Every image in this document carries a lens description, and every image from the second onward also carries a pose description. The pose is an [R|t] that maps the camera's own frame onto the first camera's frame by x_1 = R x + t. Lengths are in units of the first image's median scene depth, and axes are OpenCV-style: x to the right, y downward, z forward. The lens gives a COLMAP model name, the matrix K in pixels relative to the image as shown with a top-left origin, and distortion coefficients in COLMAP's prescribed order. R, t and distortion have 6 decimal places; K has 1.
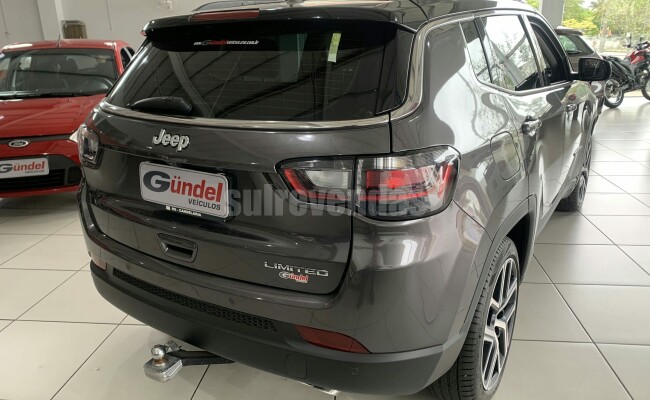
lens RADIAL K [[500.3, 0, 325.0], [0, 500.3, 200.0], [0, 0, 1]] dist [0.070193, -0.121123]
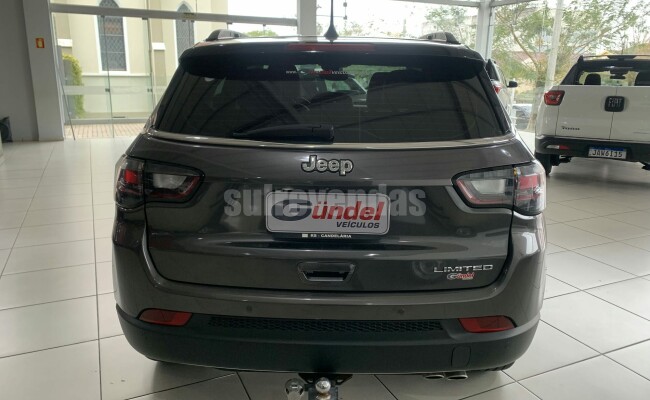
lens RADIAL K [[500.3, 0, 325.0], [0, 500.3, 200.0], [0, 0, 1]] dist [0.070193, -0.121123]
pose [[0.857746, -0.116830, 0.500623, -0.802200], [0.125703, 0.991937, 0.016113, -0.066904], [-0.498469, 0.049109, 0.865516, 0.153684]]
